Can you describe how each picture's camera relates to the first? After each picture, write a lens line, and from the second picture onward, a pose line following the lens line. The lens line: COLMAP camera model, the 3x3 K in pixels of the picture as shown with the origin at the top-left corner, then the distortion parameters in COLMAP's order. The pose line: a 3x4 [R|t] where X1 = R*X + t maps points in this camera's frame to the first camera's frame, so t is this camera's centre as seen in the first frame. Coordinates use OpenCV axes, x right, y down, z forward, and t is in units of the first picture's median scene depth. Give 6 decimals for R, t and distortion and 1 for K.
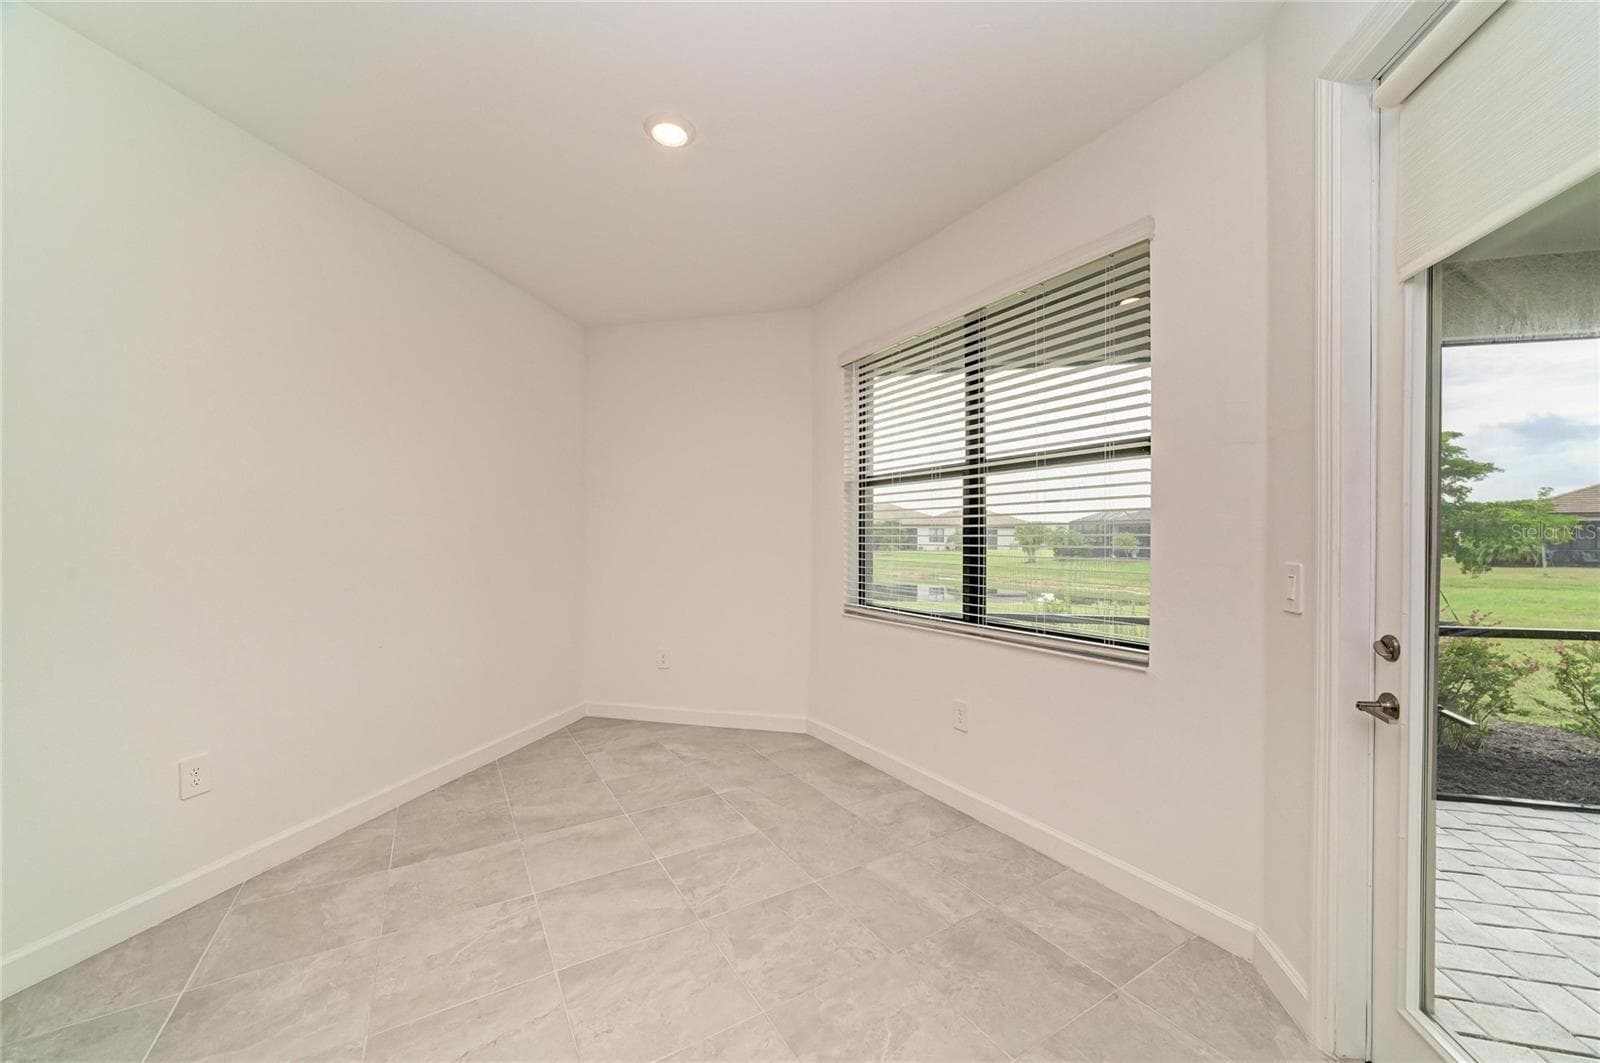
lens RADIAL K [[577.8, 0, 801.9], [0, 577.8, 544.8], [0, 0, 1]] dist [-0.013023, 0.000323]
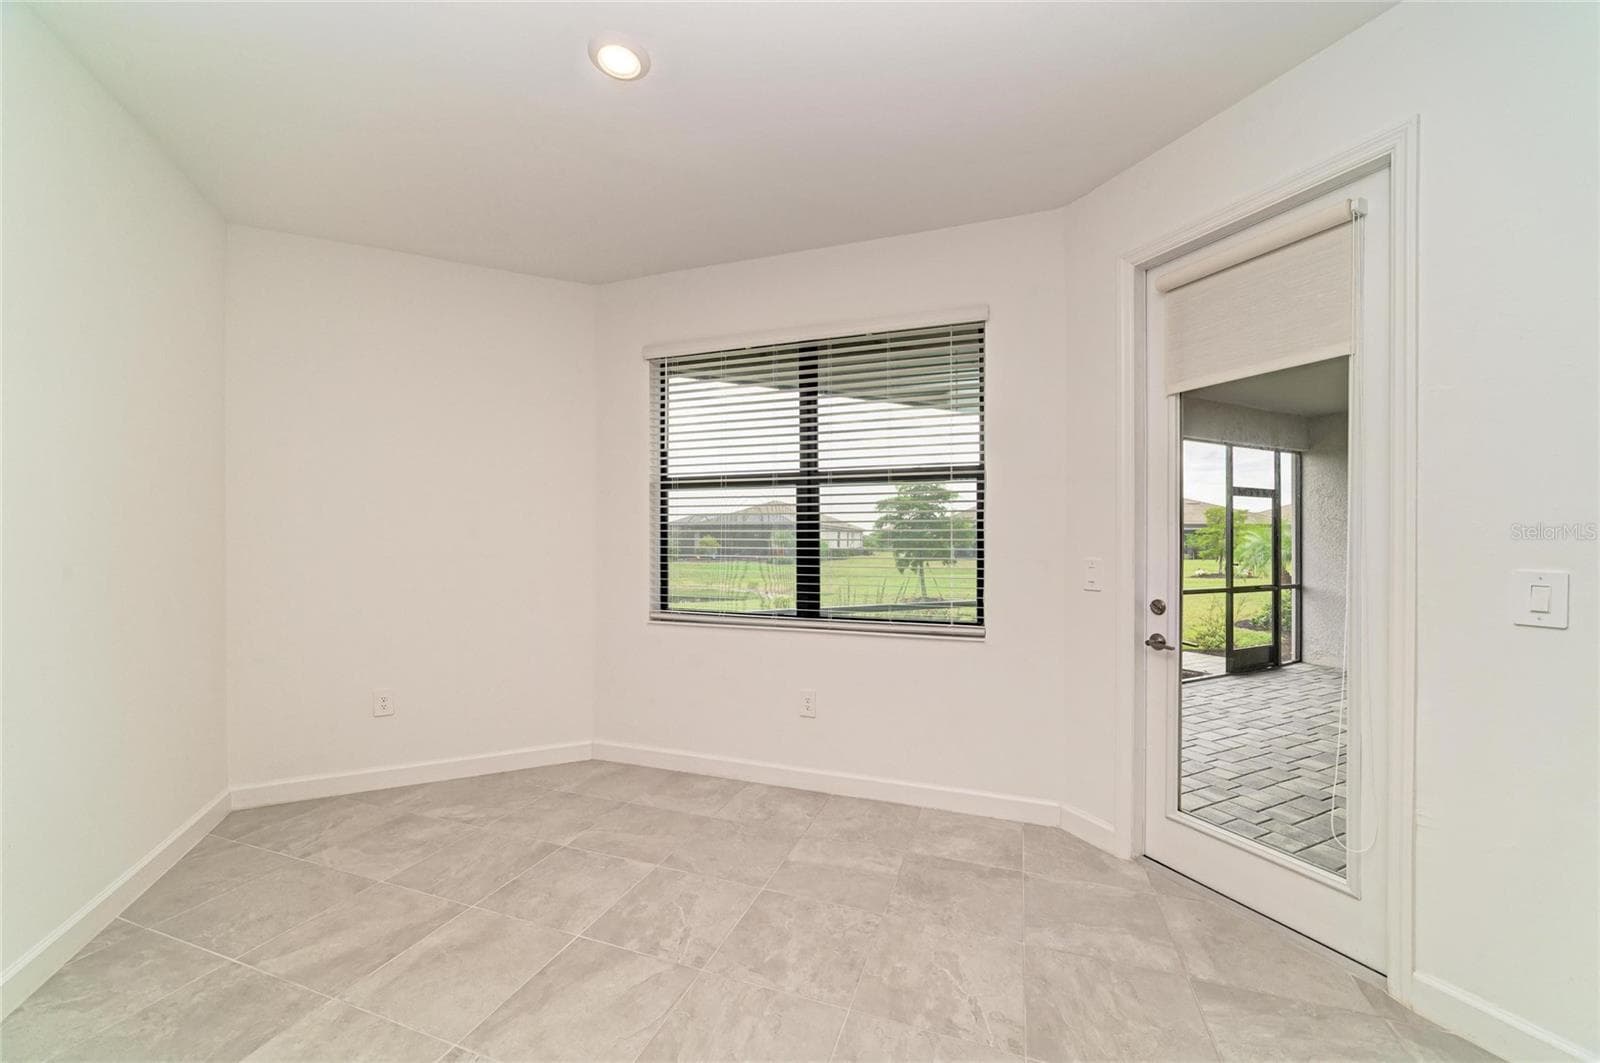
lens RADIAL K [[581.2, 0, 799.4], [0, 581.2, 539.8], [0, 0, 1]] dist [-0.006334, 0.000431]
pose [[0.793363, 0.004108, 0.608734, -0.400341], [0.003311, 0.999933, -0.011064, -0.003445], [-0.608739, 0.010793, 0.793297, 0.120797]]
